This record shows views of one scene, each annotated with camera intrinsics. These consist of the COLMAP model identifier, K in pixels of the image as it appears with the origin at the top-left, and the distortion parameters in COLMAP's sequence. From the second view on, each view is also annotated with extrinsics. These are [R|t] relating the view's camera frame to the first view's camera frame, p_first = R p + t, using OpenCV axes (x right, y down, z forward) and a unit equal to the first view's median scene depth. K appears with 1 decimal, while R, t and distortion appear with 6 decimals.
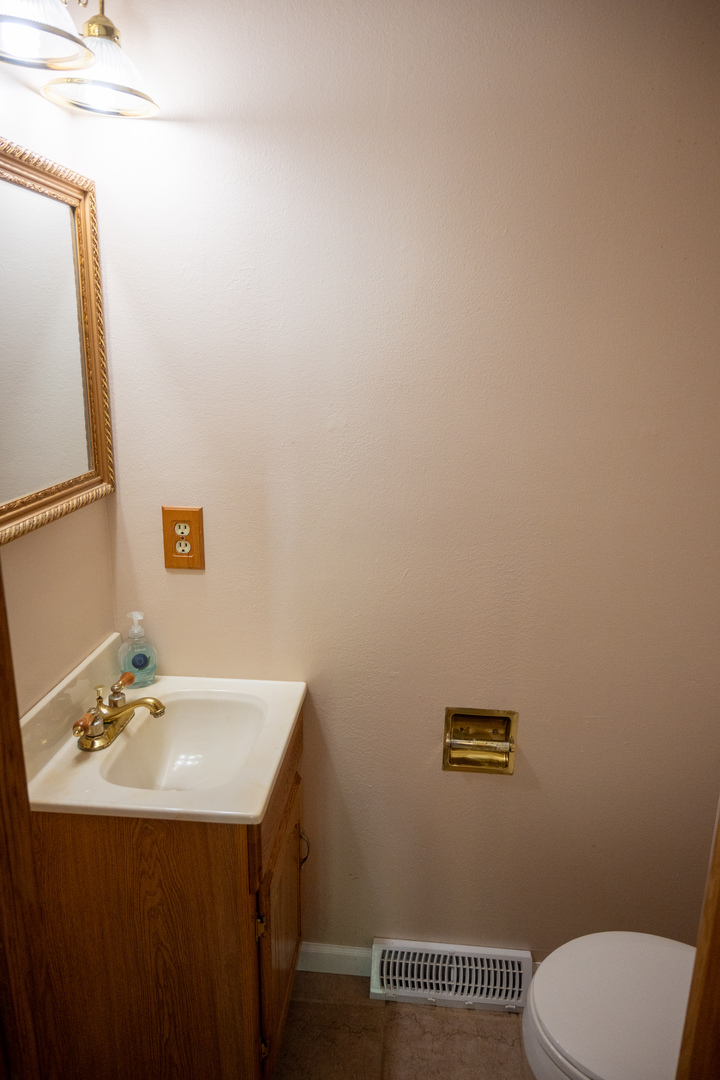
lens RADIAL K [[739.7, 0, 356.3], [0, 739.7, 550.8], [0, 0, 1]] dist [0.009342, 0.002497]
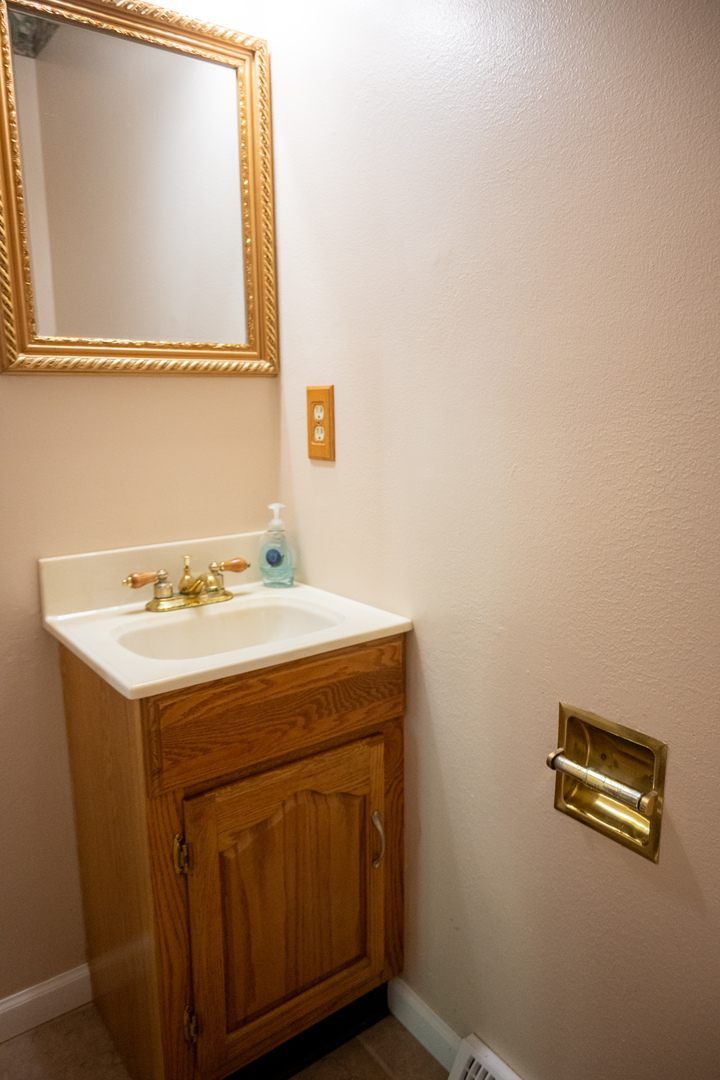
lens RADIAL K [[732.0, 0, 360.0], [0, 732.0, 540.0], [0, 0, 1]] dist [0.003311, 0.002107]
pose [[0.666908, 0.115510, -0.736133, 0.451308], [-0.180895, 0.983456, -0.009565, 0.118665], [0.722849, 0.139542, 0.676770, 0.466052]]
